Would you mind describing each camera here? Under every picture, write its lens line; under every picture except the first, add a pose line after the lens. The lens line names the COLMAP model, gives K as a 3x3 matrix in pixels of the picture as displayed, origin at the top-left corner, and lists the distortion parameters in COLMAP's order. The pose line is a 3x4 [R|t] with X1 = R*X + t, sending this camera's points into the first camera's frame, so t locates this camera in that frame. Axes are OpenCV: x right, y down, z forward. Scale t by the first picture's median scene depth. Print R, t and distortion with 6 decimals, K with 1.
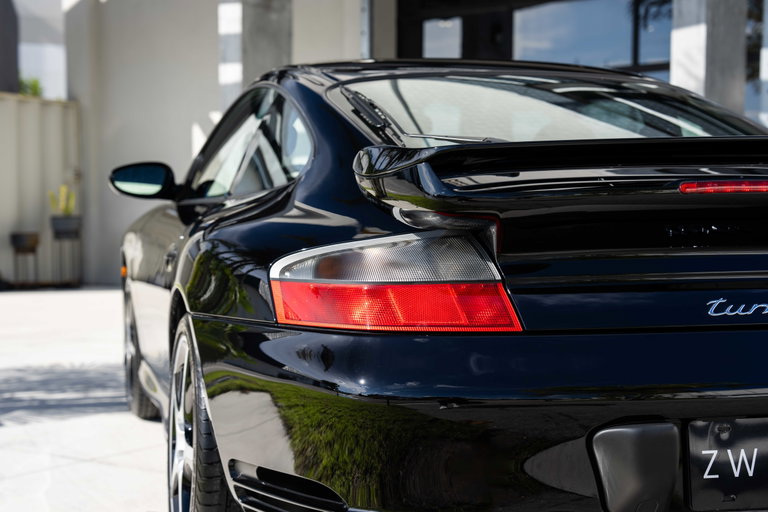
lens RADIAL K [[1356.2, 0, 384.0], [0, 1356.2, 256.0], [0, 0, 1]] dist [0.258966, 0.032604]
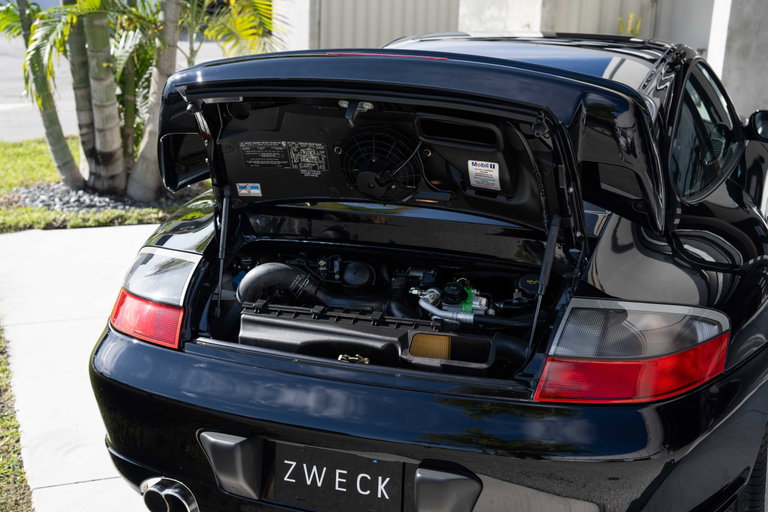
lens RADIAL K [[1101.9, 0, 384.0], [0, 1101.9, 256.0], [0, 0, 1]] dist [0.190450, -0.000056]
pose [[0.824936, 0.161074, -0.541789, 0.766668], [-0.043271, 0.973720, 0.223602, -0.261918], [0.563567, -0.161013, 0.810227, 0.200120]]
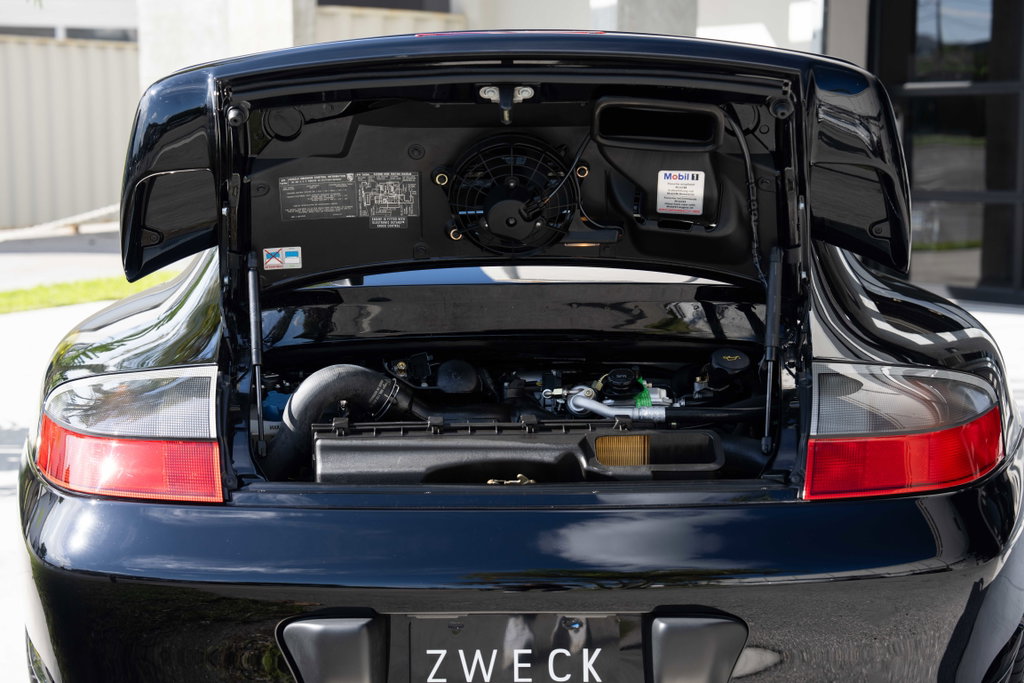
lens RADIAL K [[1957.6, 0, 512.0], [0, 1957.6, 341.5], [0, 0, 1]] dist [0.283681, 0.025358]
pose [[0.958566, 0.027938, -0.283496, 0.554406], [-0.003975, 0.996394, 0.084752, -0.134496], [0.284842, -0.080114, 0.955221, -0.111225]]
